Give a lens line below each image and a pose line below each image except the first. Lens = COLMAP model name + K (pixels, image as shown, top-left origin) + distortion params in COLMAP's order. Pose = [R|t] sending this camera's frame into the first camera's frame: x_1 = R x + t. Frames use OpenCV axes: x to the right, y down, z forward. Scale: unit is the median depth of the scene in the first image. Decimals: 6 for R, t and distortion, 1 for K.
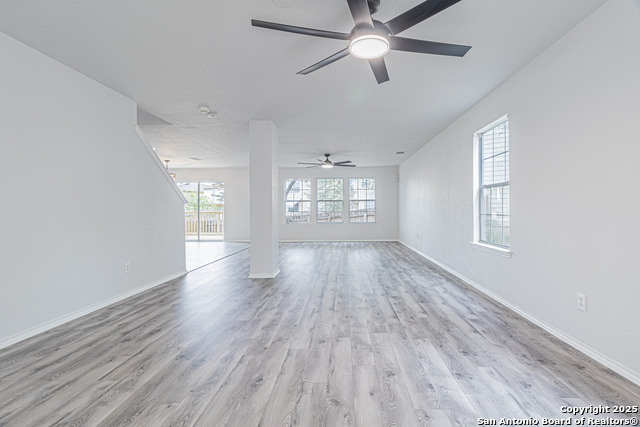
lens RADIAL K [[298.7, 0, 335.5], [0, 298.7, 209.4], [0, 0, 1]] dist [0.004298, 0.001653]
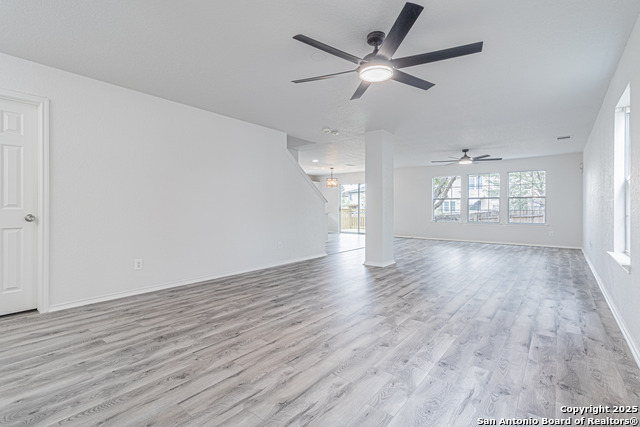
lens RADIAL K [[295.1, 0, 323.9], [0, 295.1, 209.9], [0, 0, 1]] dist [0.005261, -0.000516]
pose [[0.802172, 0.011591, -0.596981, 0.536289], [-0.006025, 0.999918, 0.011318, -0.002454], [0.597063, -0.005482, 0.802175, -0.072239]]
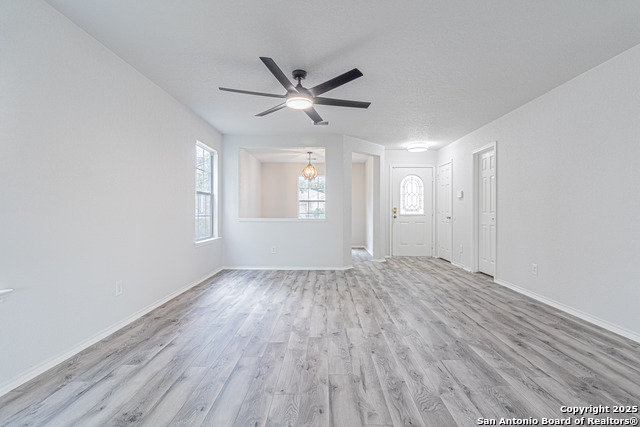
lens RADIAL K [[298.7, 0, 320.4], [0, 298.7, 215.2], [0, 0, 1]] dist [0.004298, 0.001653]
pose [[-0.999893, 0.001399, -0.014589, 0.025165], [0.001223, 0.999927, 0.012040, 0.001767], [0.014605, 0.012021, -0.999821, 2.021112]]
